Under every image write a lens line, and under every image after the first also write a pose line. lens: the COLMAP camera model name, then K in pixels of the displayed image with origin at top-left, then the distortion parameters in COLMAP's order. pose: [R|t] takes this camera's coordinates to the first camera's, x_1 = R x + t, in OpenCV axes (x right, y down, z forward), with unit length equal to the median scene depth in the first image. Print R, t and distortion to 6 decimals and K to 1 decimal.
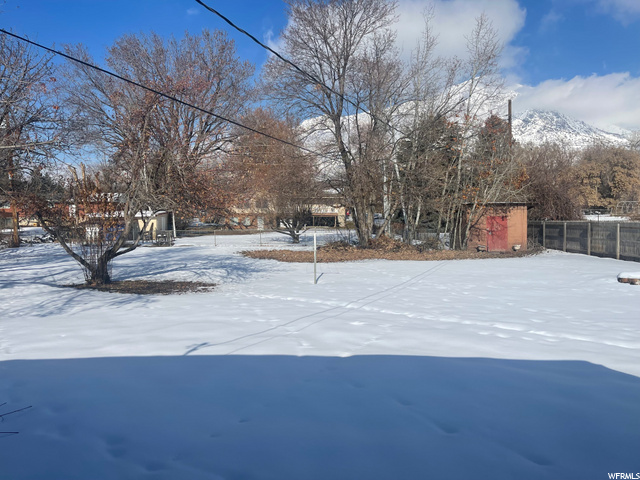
lens RADIAL K [[486.3, 0, 308.8], [0, 486.3, 239.5], [0, 0, 1]] dist [-0.003168, -0.004695]
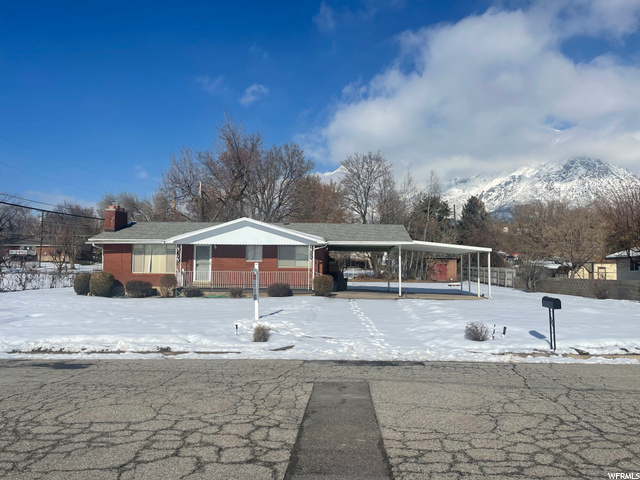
lens RADIAL K [[486.3, 0, 308.8], [0, 486.3, 239.5], [0, 0, 1]] dist [-0.003168, -0.004695]
pose [[0.996496, 0.017865, -0.081711, -0.001327], [-0.024650, 0.996261, -0.082804, 0.016363], [0.079927, 0.084528, 0.993210, -0.539372]]
